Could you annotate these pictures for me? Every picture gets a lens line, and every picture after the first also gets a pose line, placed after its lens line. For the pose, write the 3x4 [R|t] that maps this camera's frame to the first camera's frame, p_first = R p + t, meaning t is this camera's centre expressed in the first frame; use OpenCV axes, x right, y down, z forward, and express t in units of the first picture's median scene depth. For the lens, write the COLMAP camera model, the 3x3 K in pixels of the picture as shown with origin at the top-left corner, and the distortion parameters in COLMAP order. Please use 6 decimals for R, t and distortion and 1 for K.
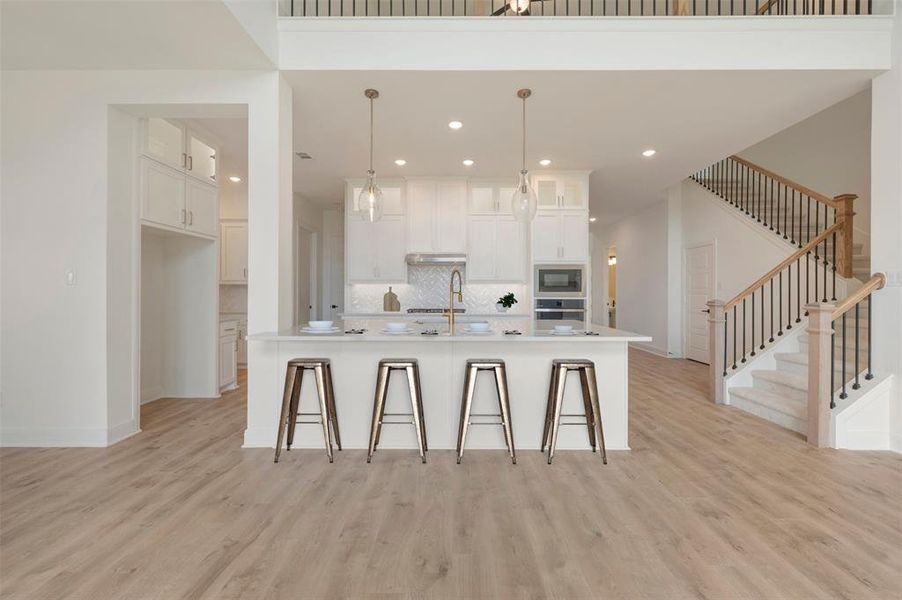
lens RADIAL K [[345.7, 0, 462.0], [0, 345.7, 293.2], [0, 0, 1]] dist [-0.001014, -0.000062]
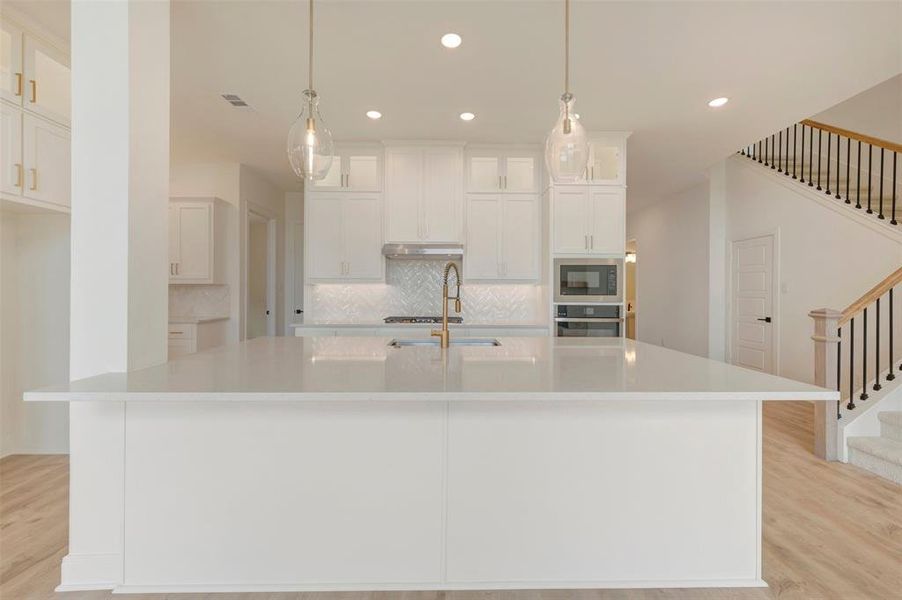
lens RADIAL K [[327.1, 0, 452.8], [0, 327.1, 321.0], [0, 0, 1]] dist [-0.001528, -0.000072]
pose [[0.999992, 0.003640, 0.001669, -0.012371], [-0.003773, 0.996090, 0.088261, -0.009978], [-0.001341, -0.088266, 0.996096, 0.283515]]
